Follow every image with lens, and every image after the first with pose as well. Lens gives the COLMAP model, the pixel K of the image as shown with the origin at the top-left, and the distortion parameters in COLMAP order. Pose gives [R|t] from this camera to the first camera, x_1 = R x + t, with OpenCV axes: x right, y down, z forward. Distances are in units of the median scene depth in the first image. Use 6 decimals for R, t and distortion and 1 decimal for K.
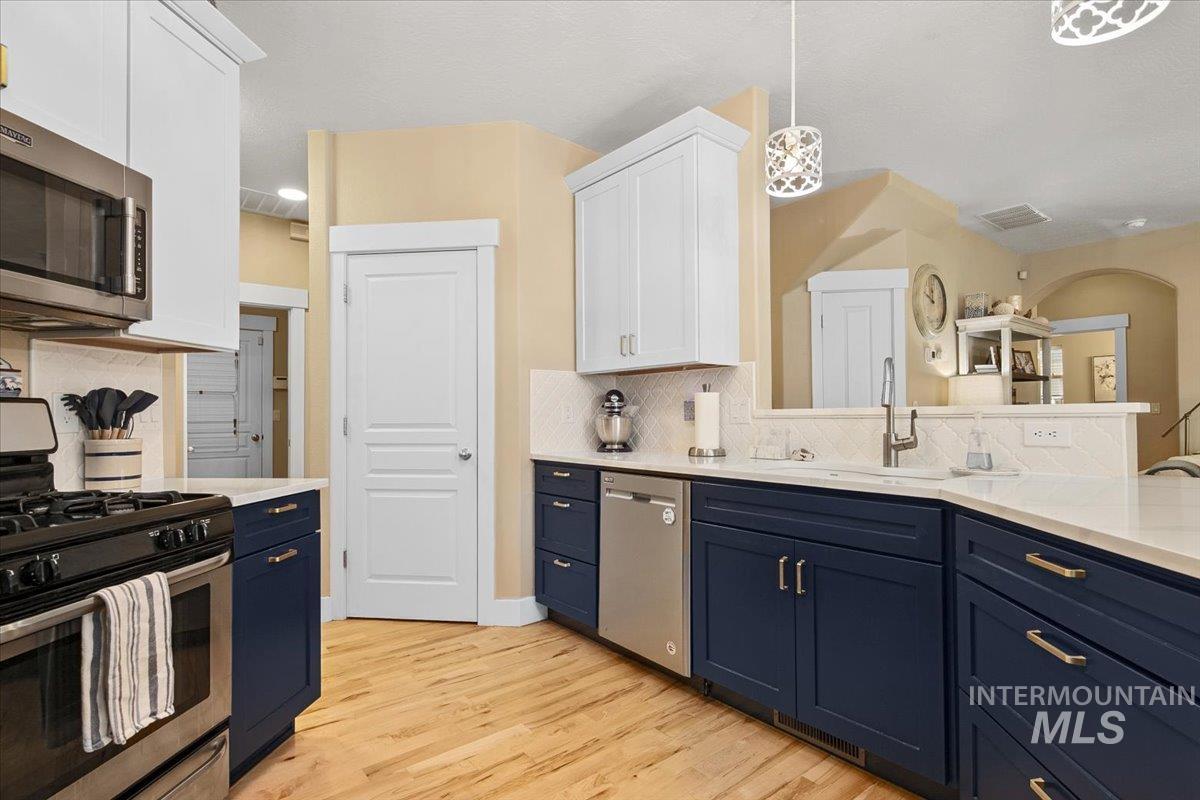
lens RADIAL K [[584.0, 0, 599.0], [0, 584.0, 405.6], [0, 0, 1]] dist [0.002008, -0.003405]
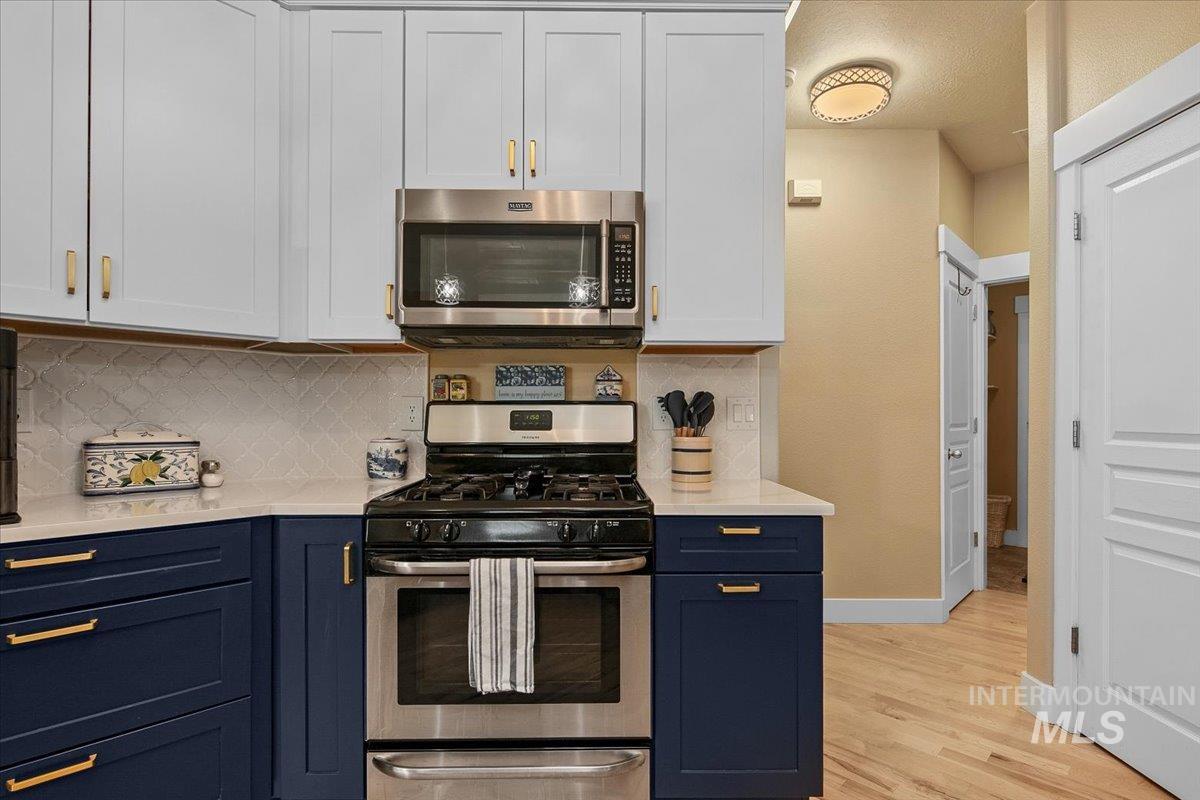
lens RADIAL K [[584.0, 0, 600.2], [0, 584.0, 410.4], [0, 0, 1]] dist [0.002008, -0.003405]
pose [[0.112207, 0.001495, -0.993684, 0.251622], [0.011648, 0.999928, 0.002820, 0.002923], [0.993617, -0.011891, 0.112181, 0.717590]]
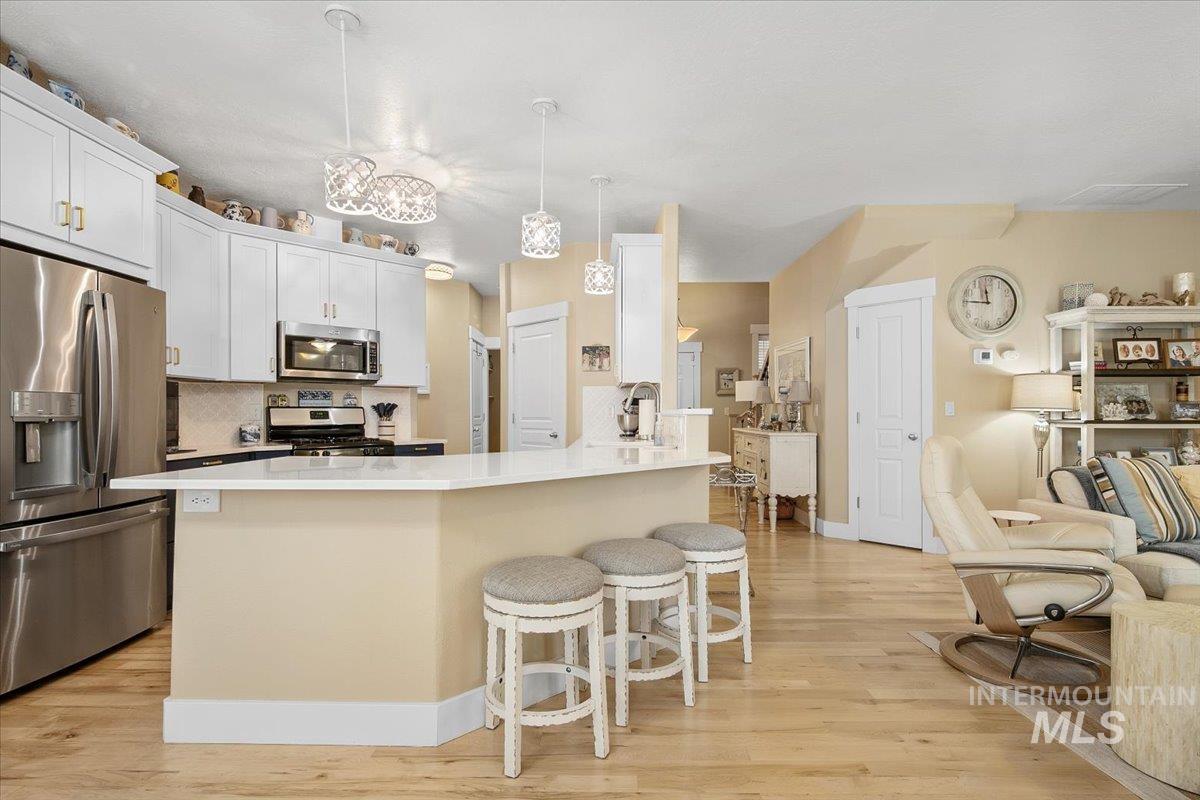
lens RADIAL K [[584.0, 0, 602.6], [0, 584.0, 419.4], [0, 0, 1]] dist [0.002008, -0.003405]
pose [[0.774380, 0.013252, -0.632582, 1.743984], [0.005981, 0.999583, 0.028261, -0.022571], [0.632692, -0.025668, 0.773978, -0.504011]]
